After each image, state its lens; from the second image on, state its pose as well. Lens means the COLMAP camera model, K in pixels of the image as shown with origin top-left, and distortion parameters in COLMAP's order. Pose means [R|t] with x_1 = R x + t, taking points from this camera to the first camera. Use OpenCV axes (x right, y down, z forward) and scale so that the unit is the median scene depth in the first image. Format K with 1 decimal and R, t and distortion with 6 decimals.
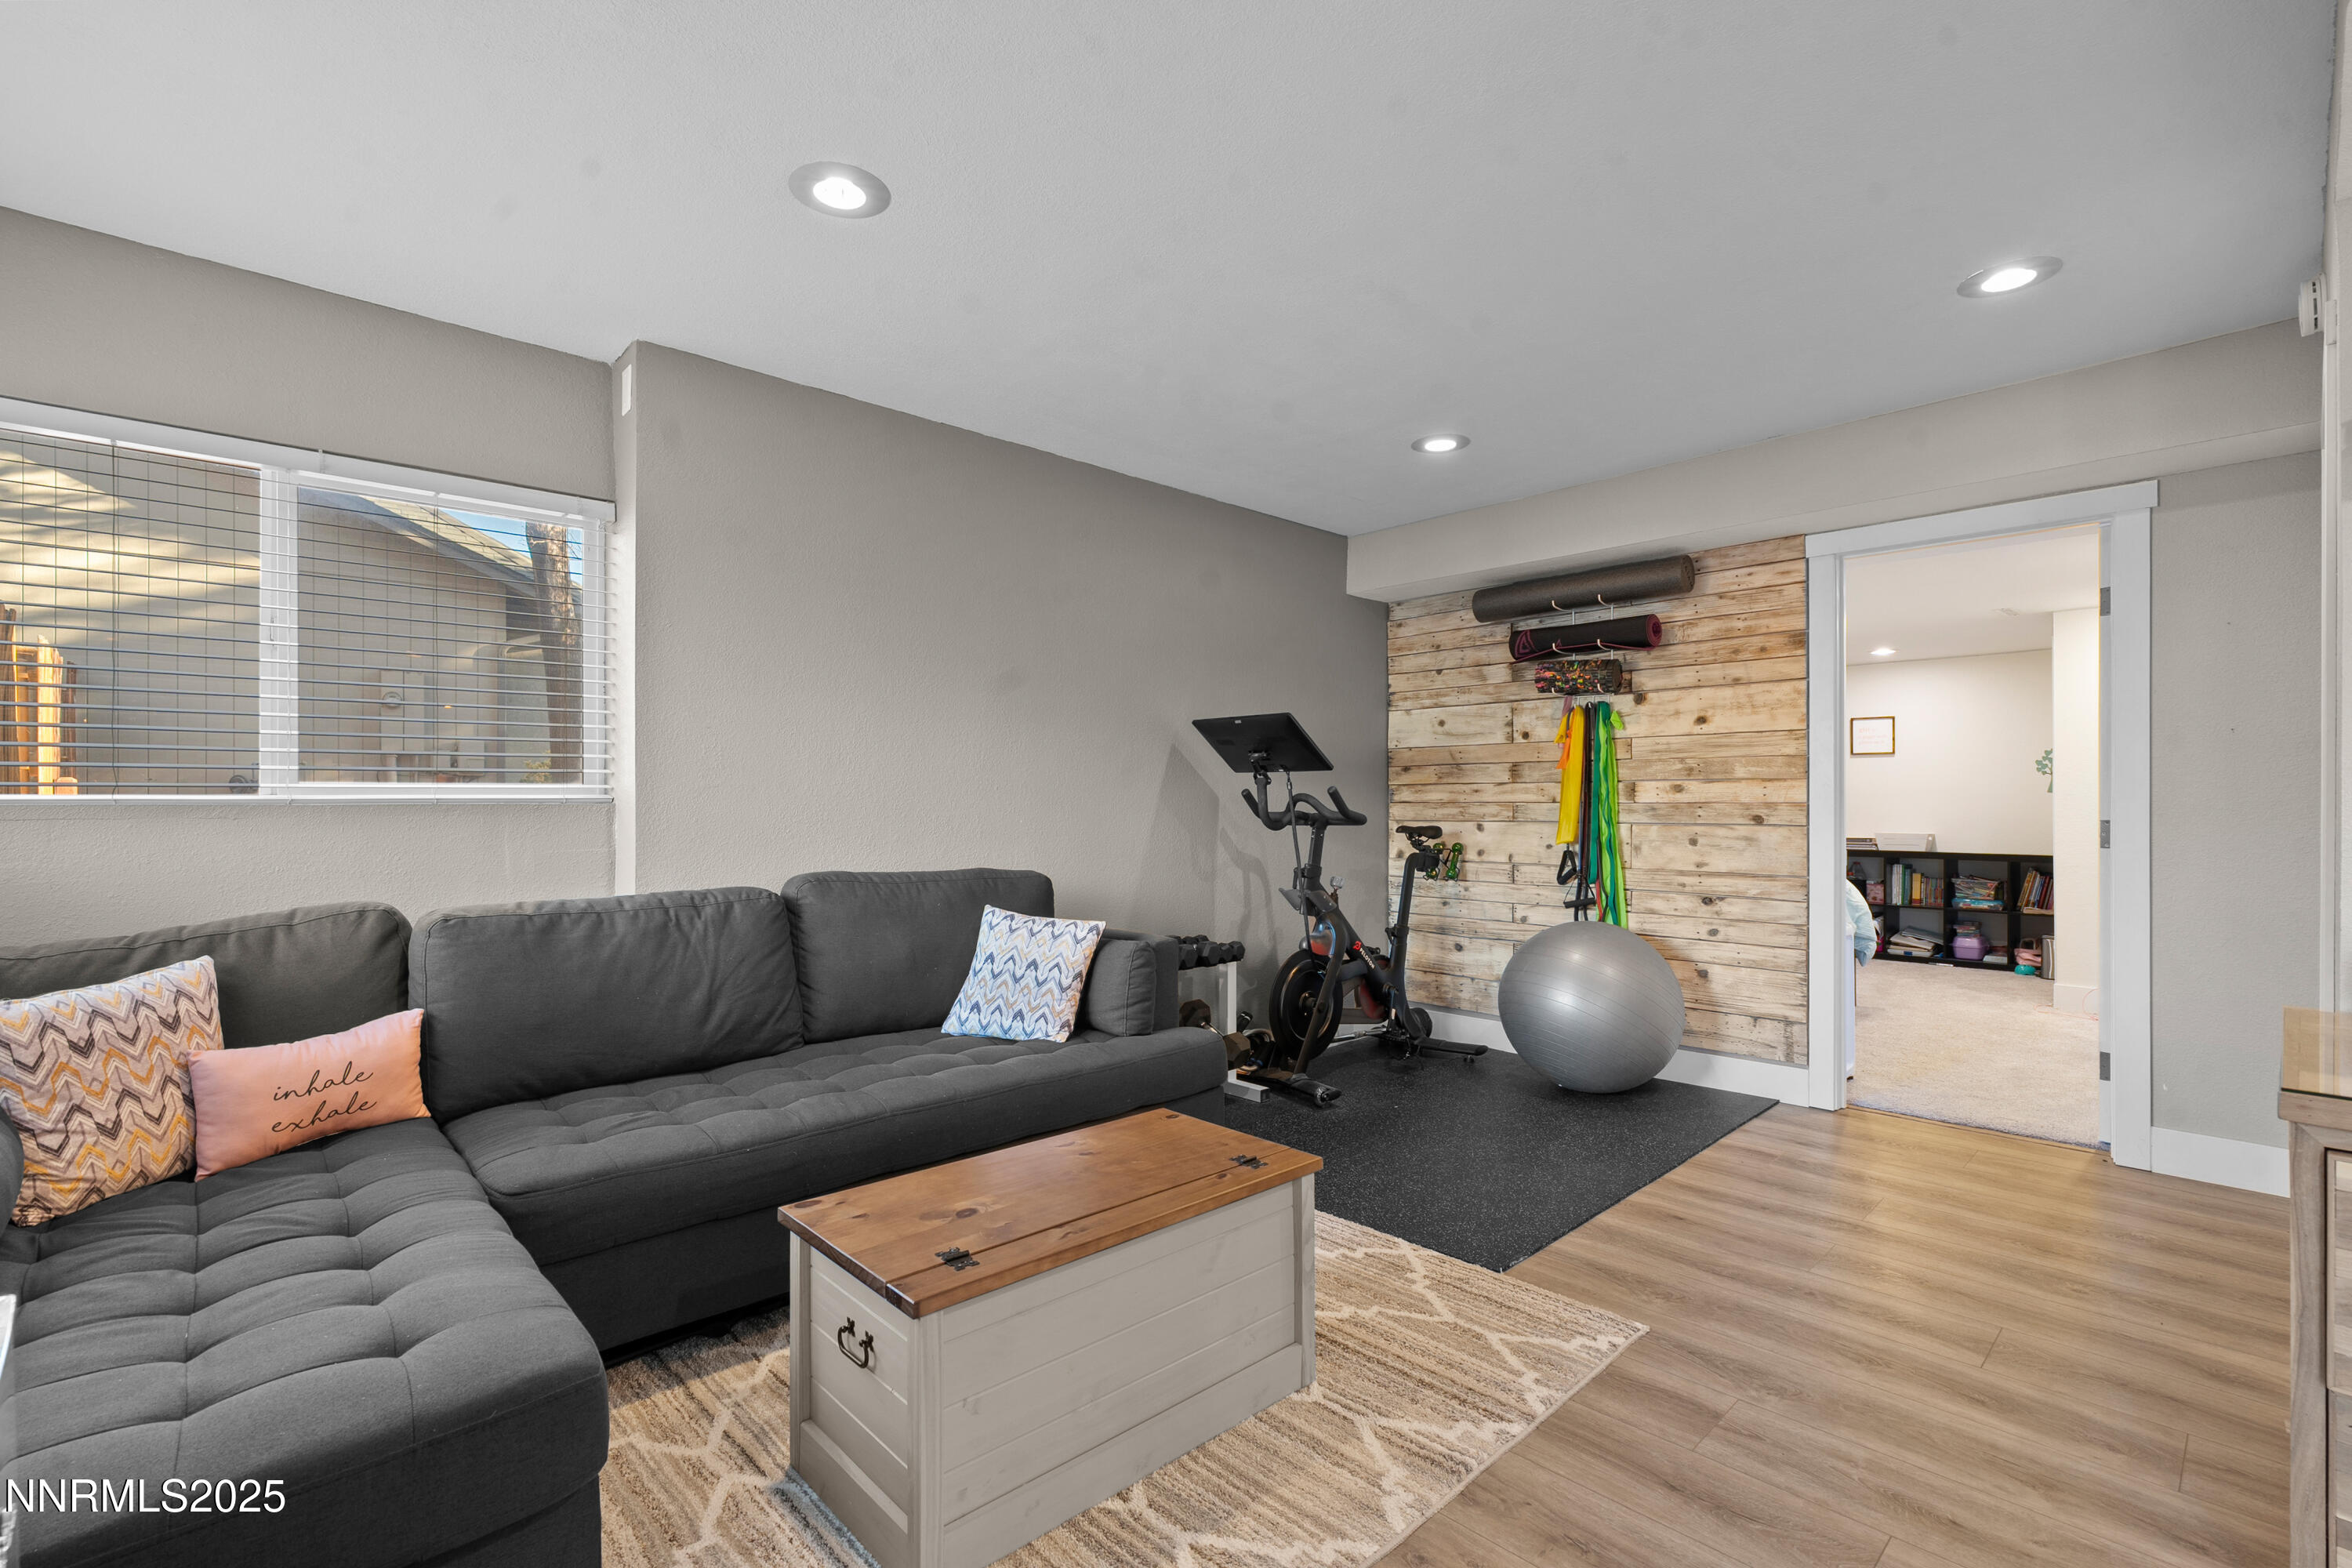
lens RADIAL K [[1062.0, 0, 1167.6], [0, 1062.0, 797.8], [0, 0, 1]] dist [-0.005371, 0.001073]
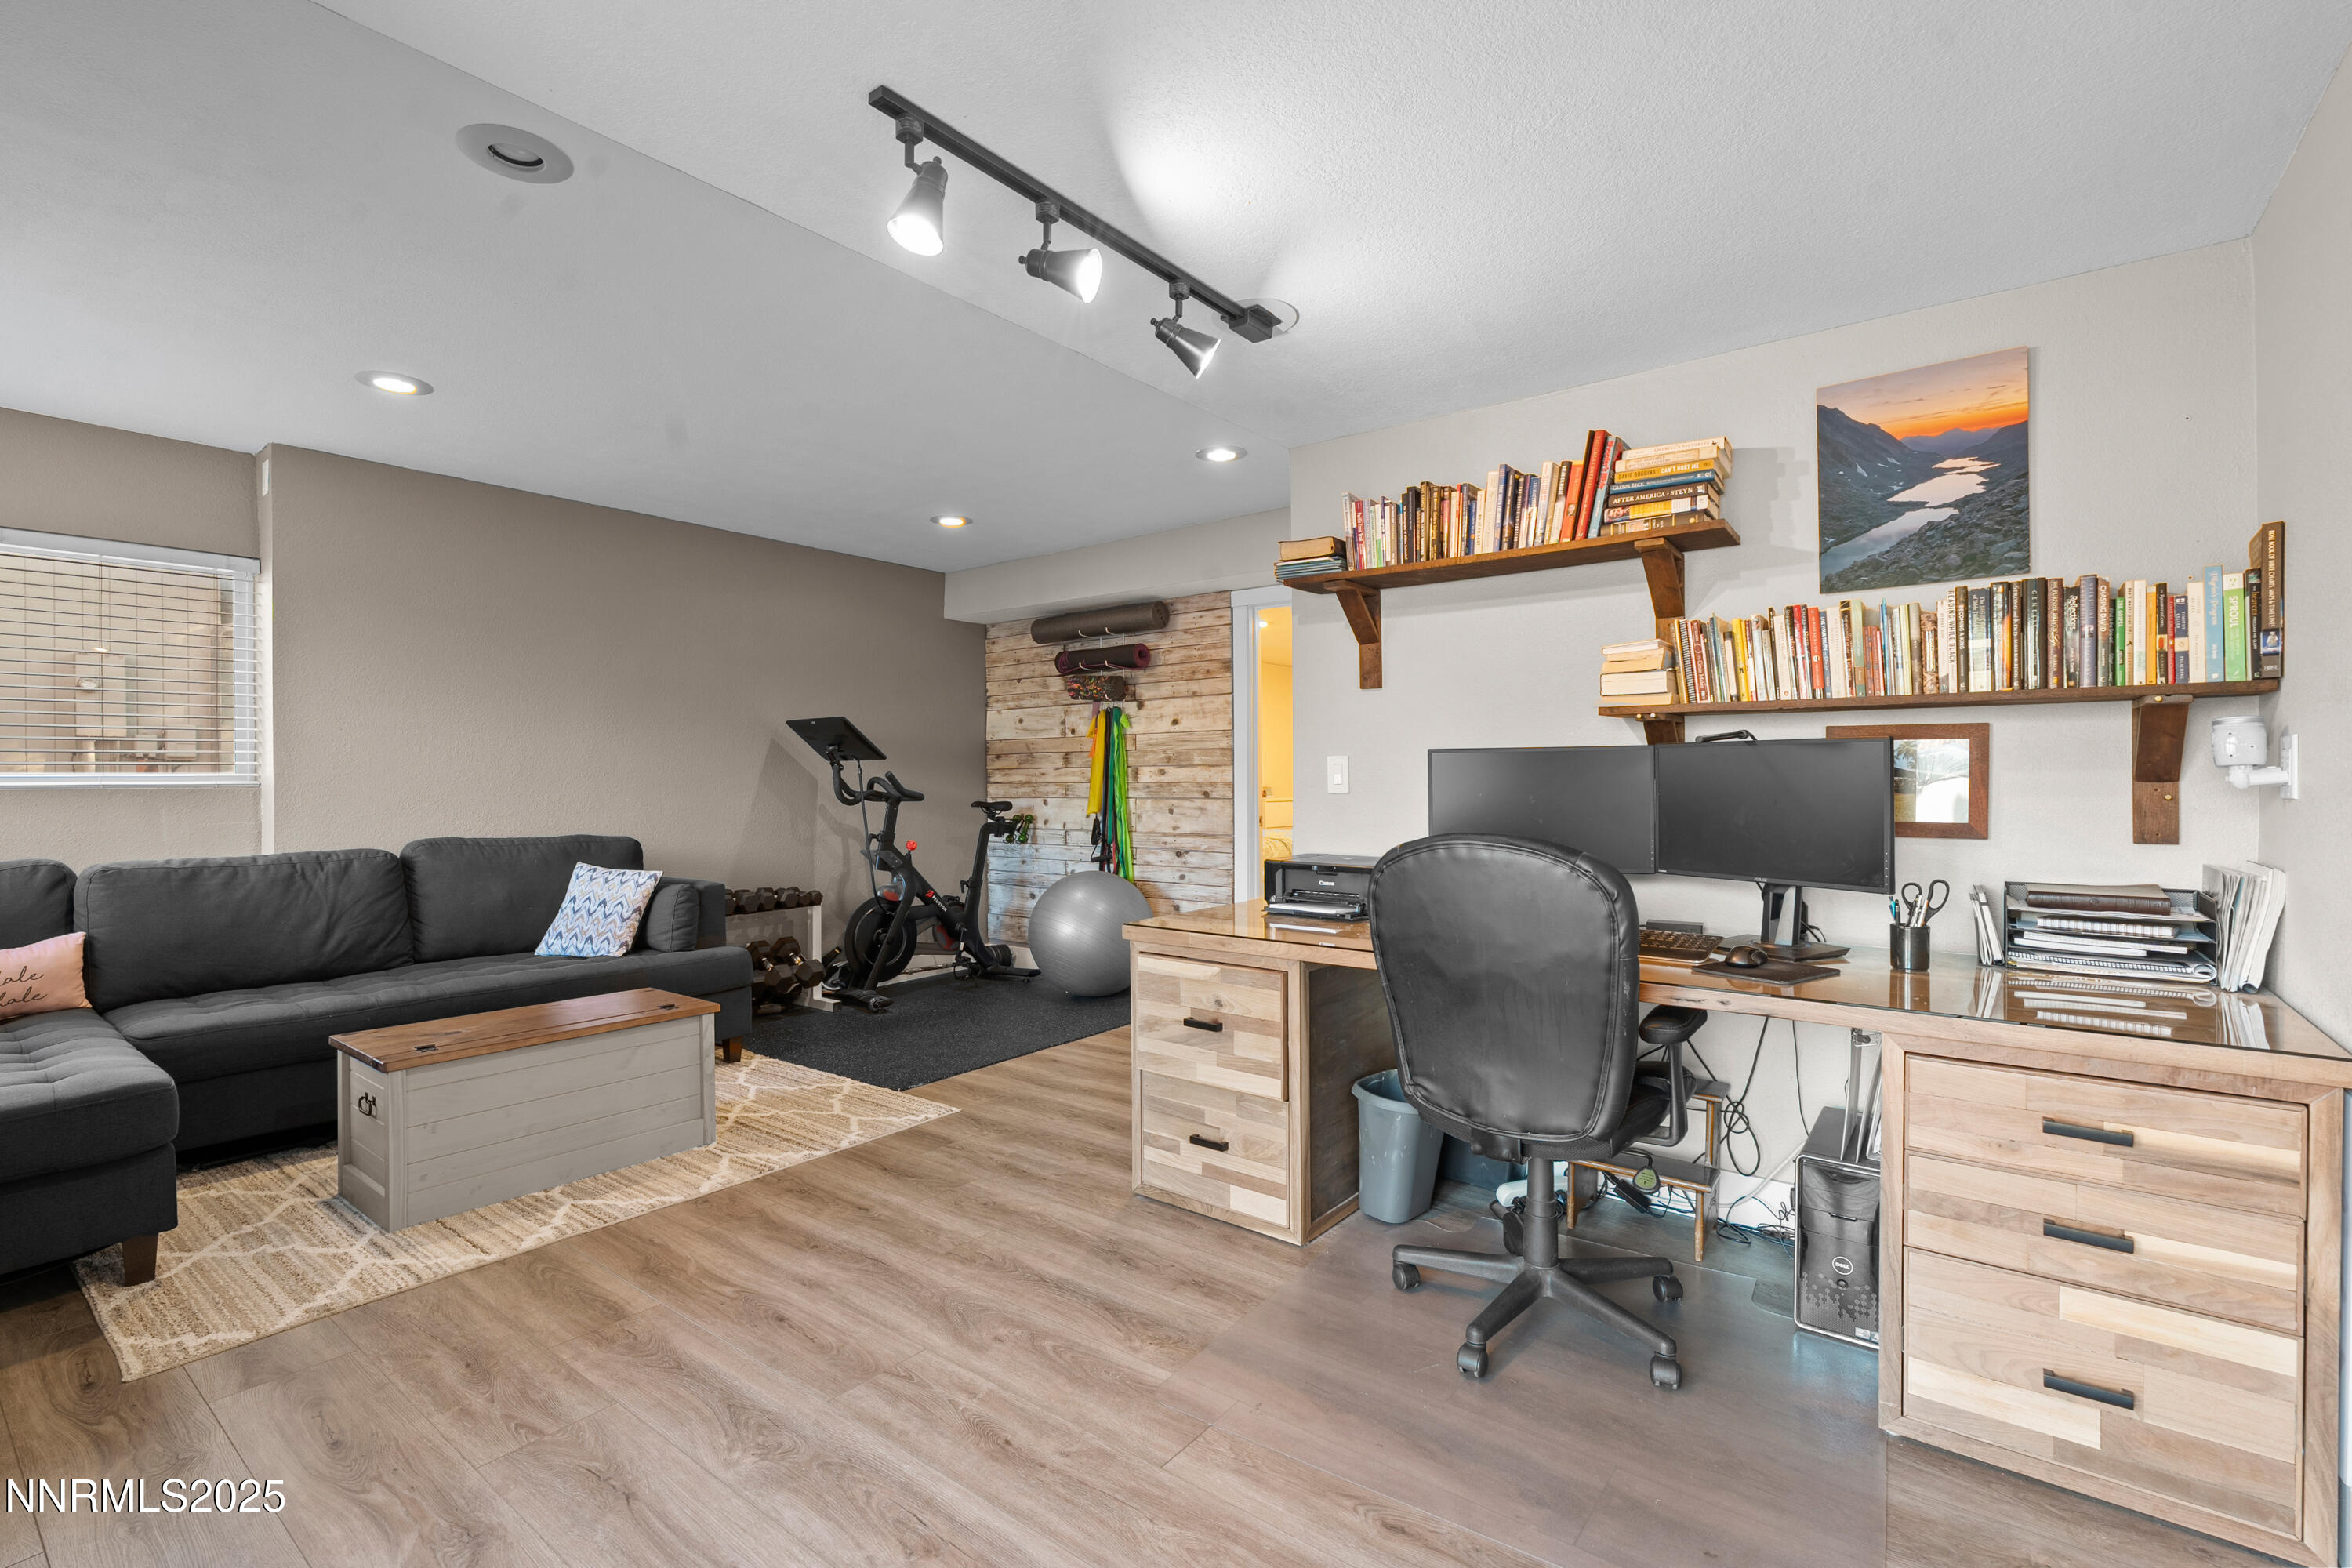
lens RADIAL K [[1062.0, 0, 1175.2], [0, 1062.0, 780.4], [0, 0, 1]] dist [-0.005371, 0.001073]
pose [[0.986998, -0.004896, 0.160657, 0.322582], [0.004549, 0.999986, 0.002528, -0.001747], [-0.160667, -0.001764, 0.987007, -0.399167]]
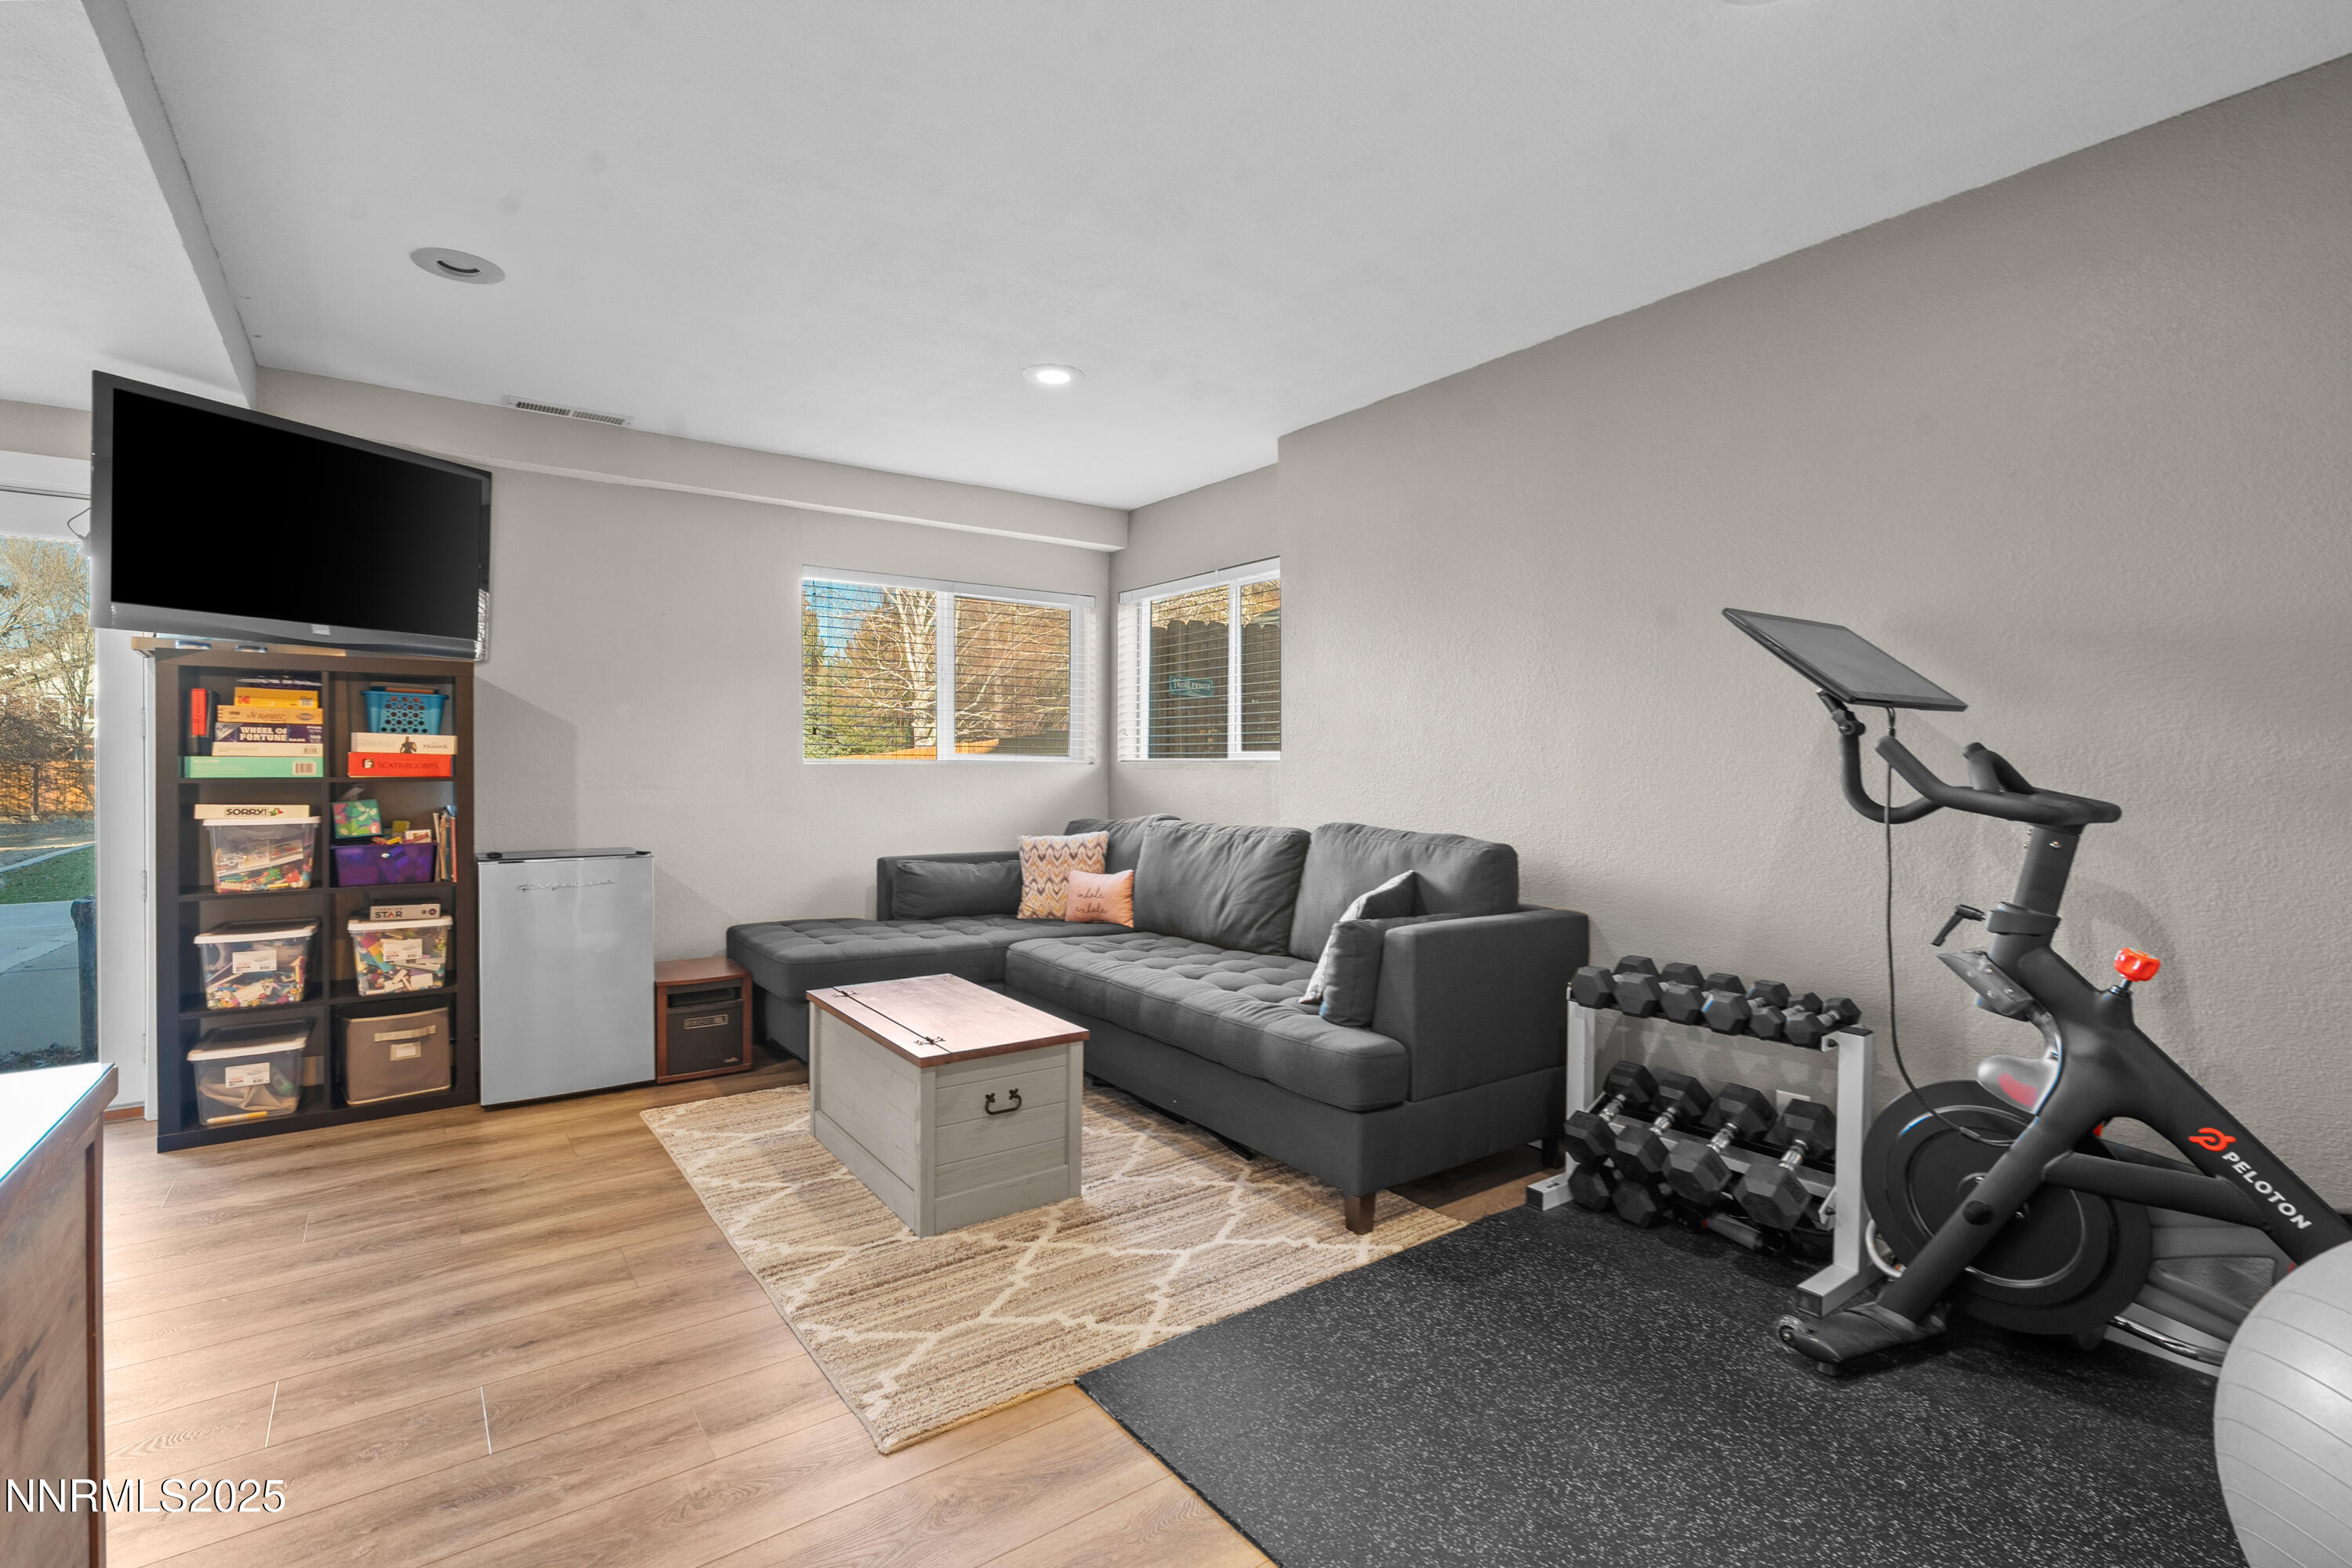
lens RADIAL K [[1062.0, 0, 1180.8], [0, 1062.0, 779.4], [0, 0, 1]] dist [-0.005371, 0.001073]
pose [[-0.116121, 0.017226, -0.993086, 0.734183], [-0.000276, 0.999849, 0.017375, 0.000684], [0.993235, 0.002292, -0.116099, 0.808433]]
